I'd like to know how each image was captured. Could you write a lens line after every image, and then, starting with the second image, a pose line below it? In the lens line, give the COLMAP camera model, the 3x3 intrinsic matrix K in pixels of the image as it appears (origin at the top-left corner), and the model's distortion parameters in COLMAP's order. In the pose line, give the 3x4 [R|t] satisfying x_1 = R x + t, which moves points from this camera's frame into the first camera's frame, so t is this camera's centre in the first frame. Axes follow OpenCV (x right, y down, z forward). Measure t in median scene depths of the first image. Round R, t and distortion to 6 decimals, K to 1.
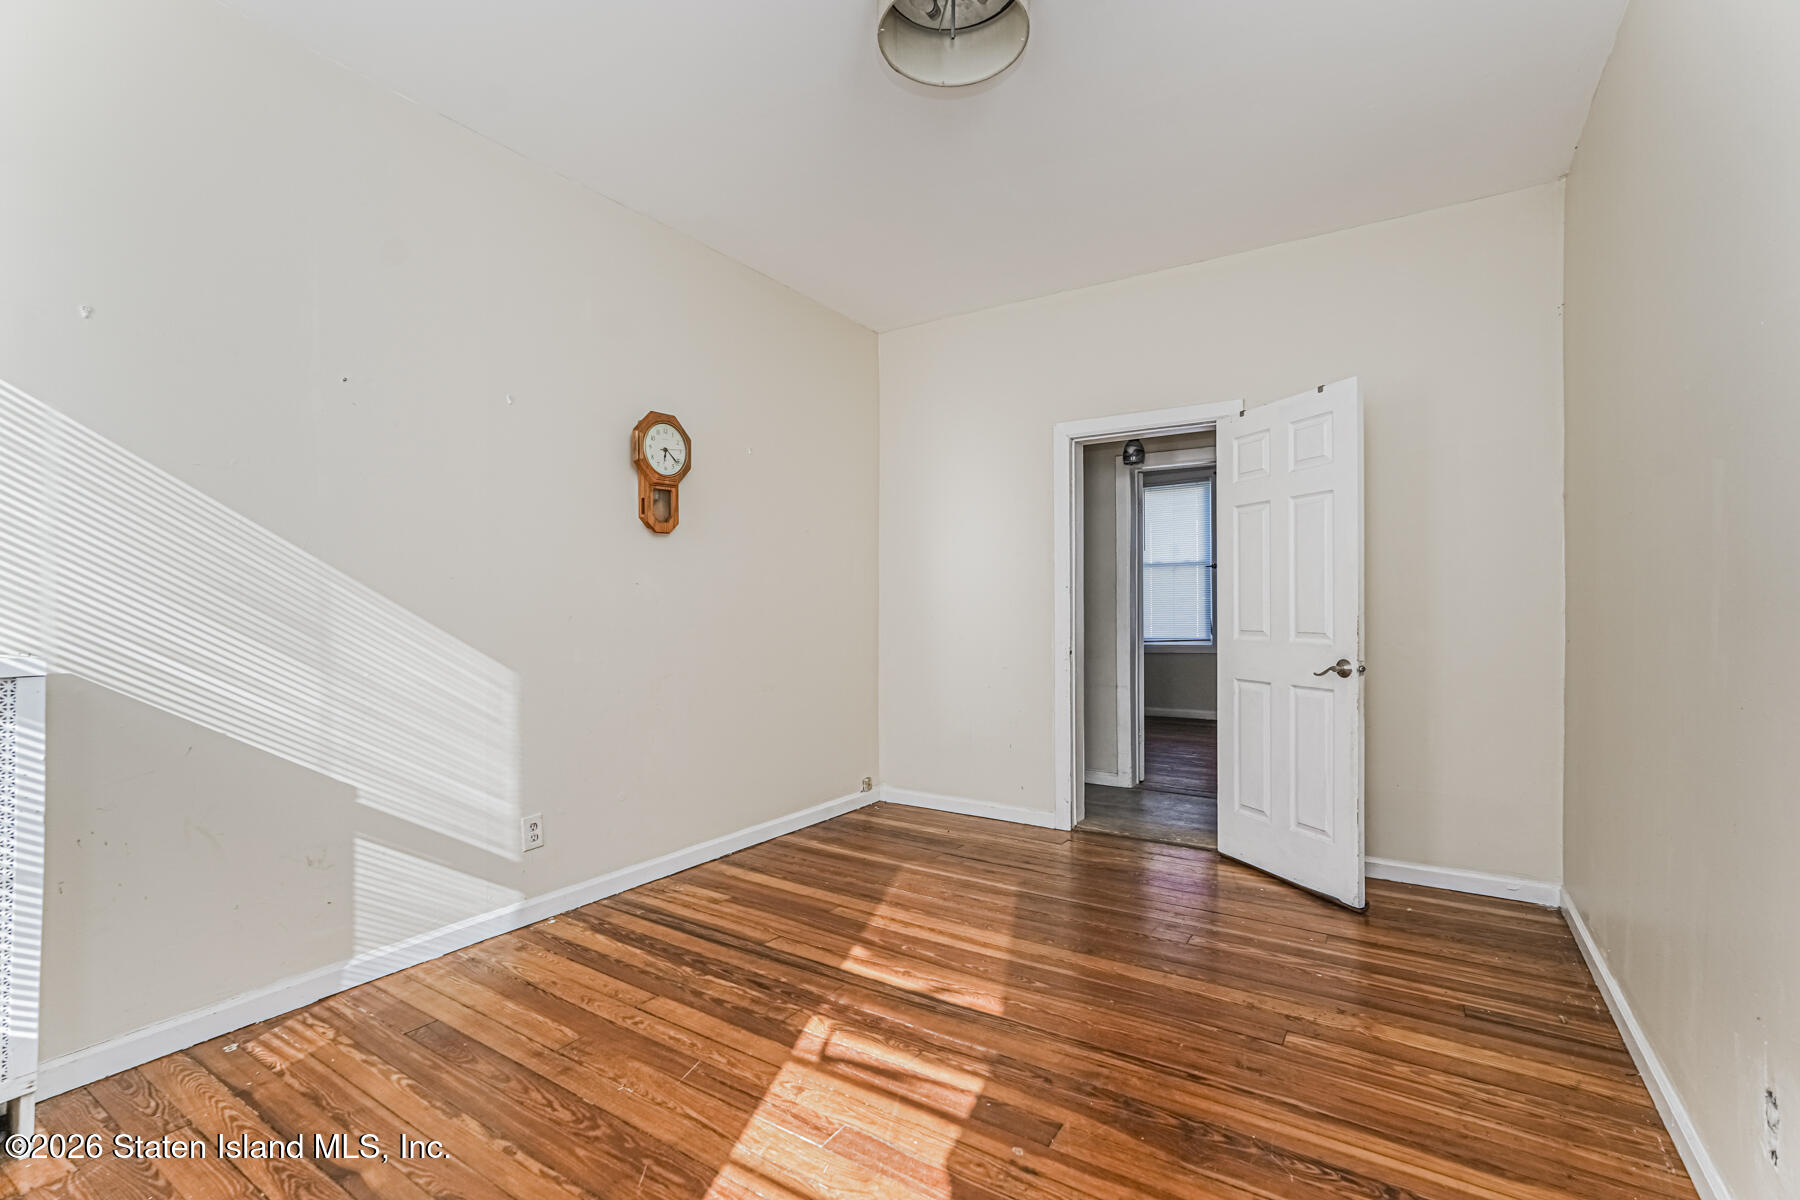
lens RADIAL K [[801.1, 0, 898.8], [0, 801.1, 602.9], [0, 0, 1]] dist [-0.012807, 0.006651]
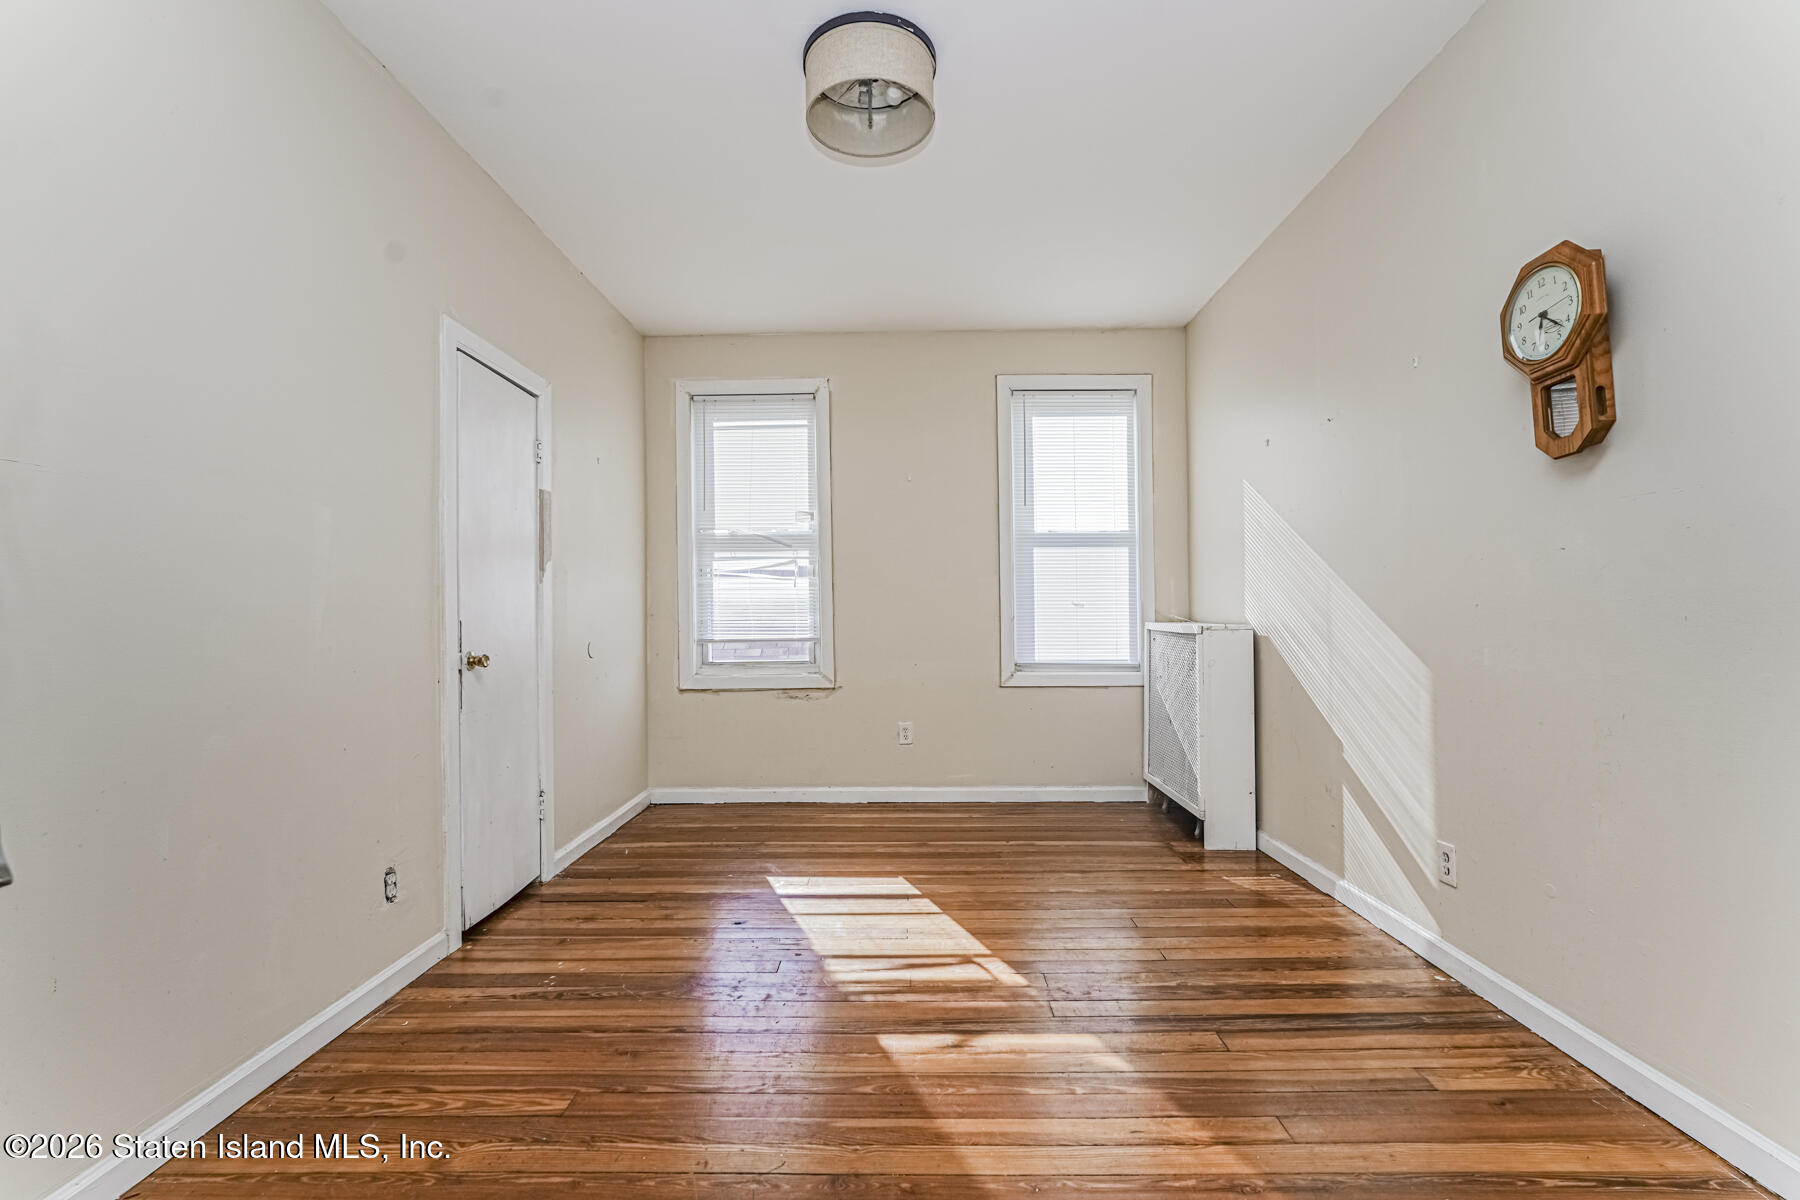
lens RADIAL K [[801.1, 0, 905.4], [0, 801.1, 607.9], [0, 0, 1]] dist [-0.012807, 0.006651]
pose [[-0.843065, 0.008313, -0.537747, 0.505945], [0.019503, 0.999695, -0.015122, 0.024041], [0.537458, -0.023237, -0.842971, 1.534987]]
